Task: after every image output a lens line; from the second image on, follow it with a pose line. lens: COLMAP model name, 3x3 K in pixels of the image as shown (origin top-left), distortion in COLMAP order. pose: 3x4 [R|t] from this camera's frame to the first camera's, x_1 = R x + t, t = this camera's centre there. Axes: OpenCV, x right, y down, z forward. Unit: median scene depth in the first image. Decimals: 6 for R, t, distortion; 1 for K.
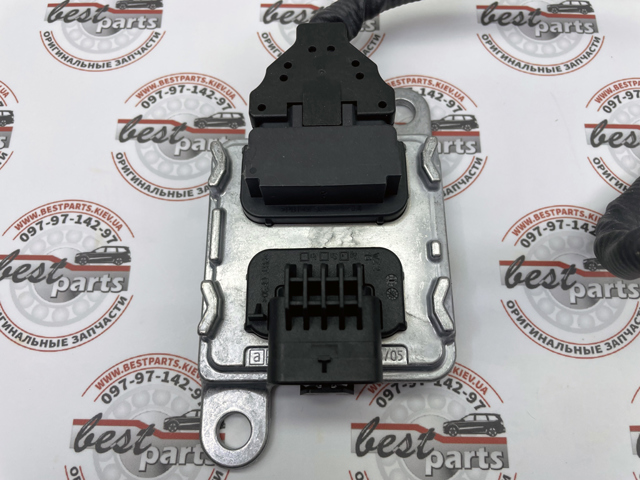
lens RADIAL K [[483.8, 0, 323.6], [0, 483.8, 239.9], [0, 0, 1]] dist [0.062831, -0.110805]
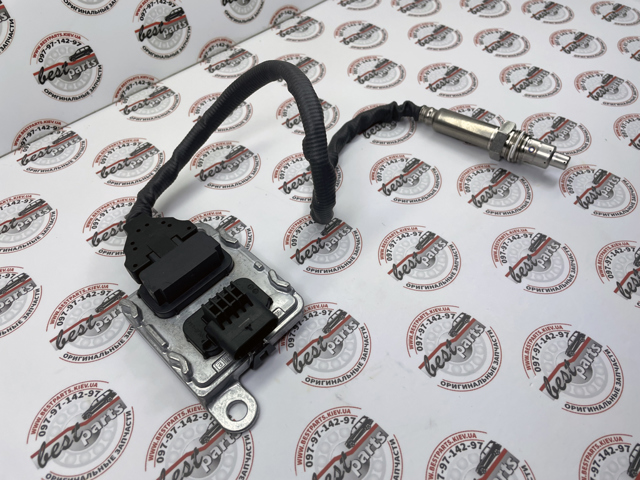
lens RADIAL K [[483.8, 0, 323.6], [0, 483.8, 239.9], [0, 0, 1]] dist [0.062831, -0.110805]
pose [[0.701268, -0.555292, 0.447072, -0.374538], [0.681299, 0.706660, -0.190954, 0.467352], [-0.209893, 0.438500, 0.873878, -0.755161]]
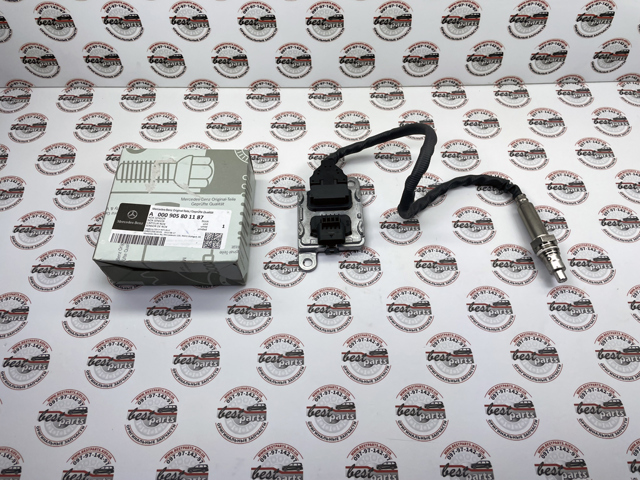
lens RADIAL K [[483.8, 0, 323.6], [0, 483.8, 239.9], [0, 0, 1]] dist [0.062831, -0.110805]
pose [[0.999627, -0.019956, 0.018632, -0.118578], [0.023570, 0.975195, -0.220091, 0.979170], [-0.013778, 0.220448, 0.975301, -2.514254]]
